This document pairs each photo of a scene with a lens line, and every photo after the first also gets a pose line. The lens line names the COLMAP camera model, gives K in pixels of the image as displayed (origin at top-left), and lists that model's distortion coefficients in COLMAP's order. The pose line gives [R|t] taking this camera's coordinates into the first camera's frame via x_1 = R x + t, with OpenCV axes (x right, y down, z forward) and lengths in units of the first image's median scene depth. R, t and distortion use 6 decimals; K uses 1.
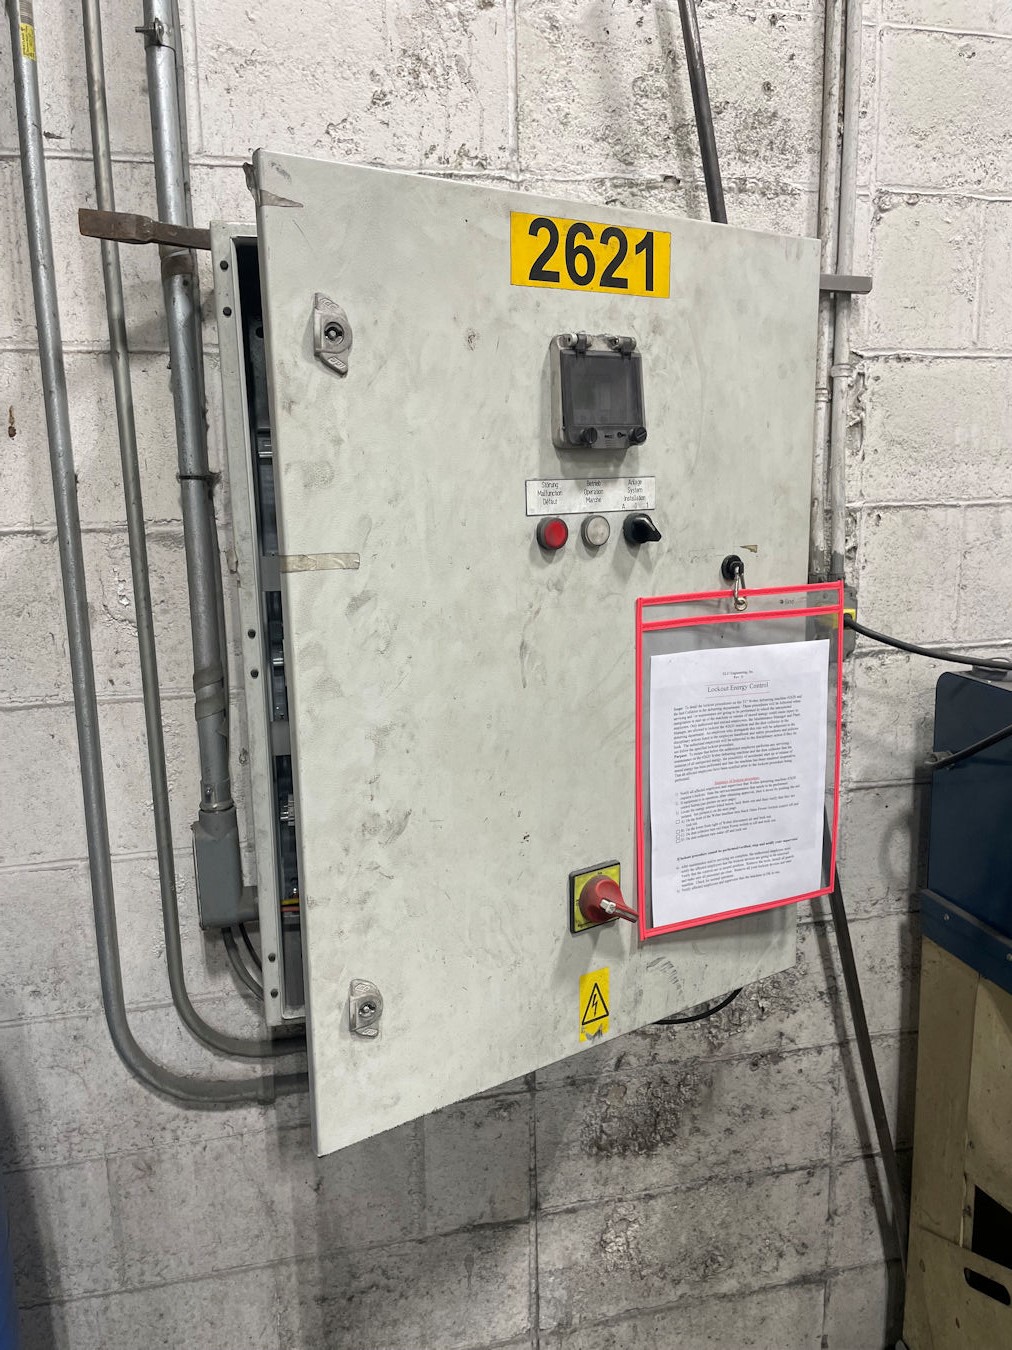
lens RADIAL K [[988.6, 0, 502.8], [0, 988.6, 672.8], [0, 0, 1]] dist [0.080143, -0.101020]
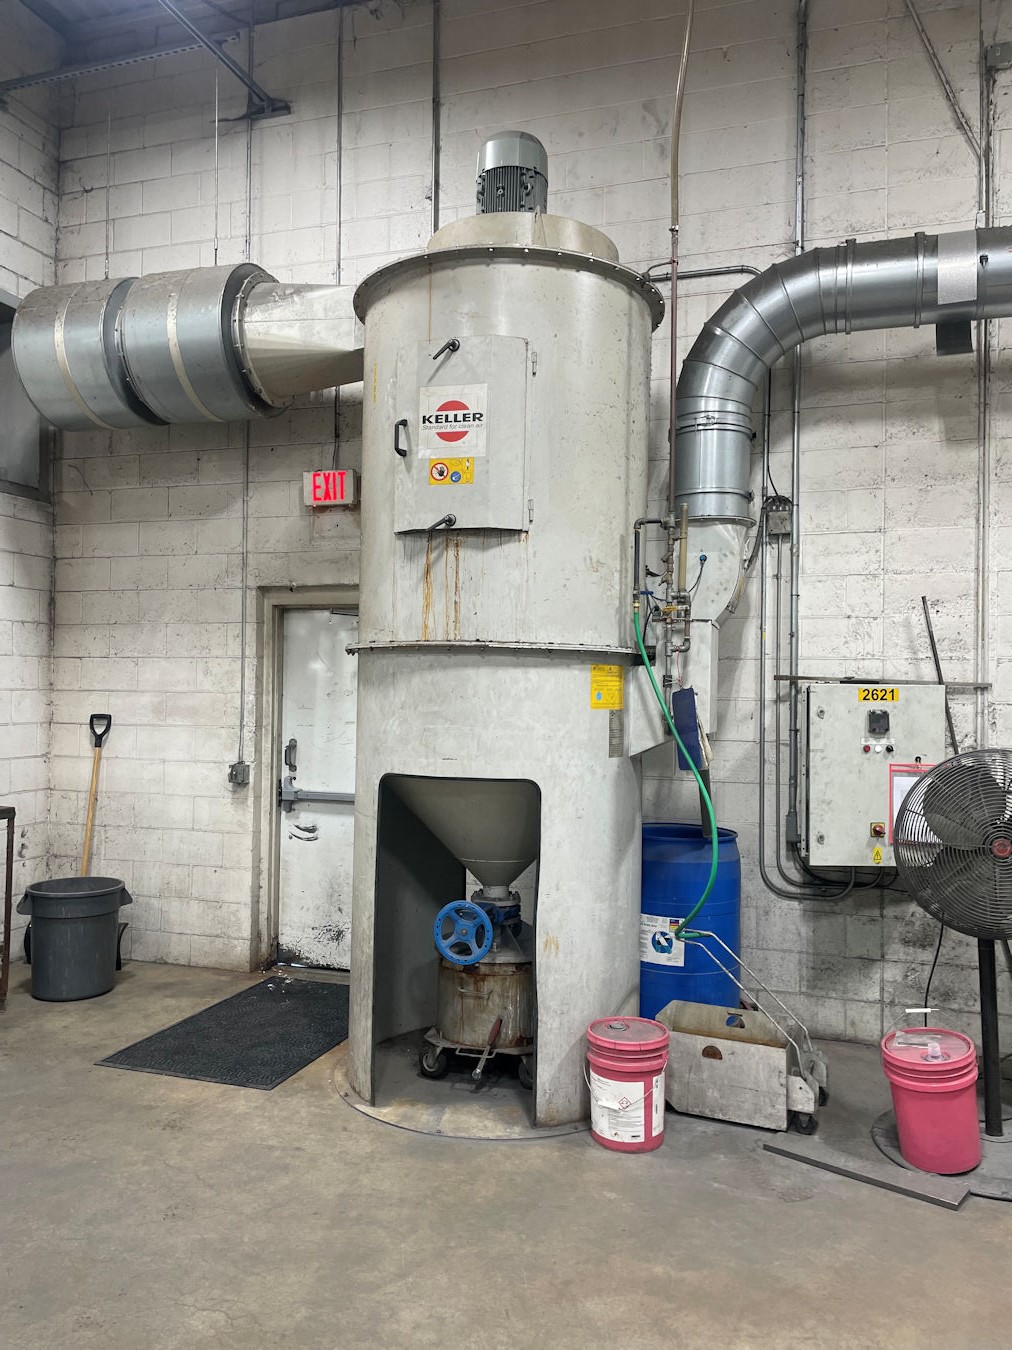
lens RADIAL K [[988.6, 0, 502.8], [0, 988.6, 672.8], [0, 0, 1]] dist [0.080143, -0.101020]
pose [[0.848258, 0.019280, -0.529233, 0.838886], [-0.124982, 0.978397, -0.164679, 0.396440], [0.514625, 0.205835, 0.832342, -3.067702]]
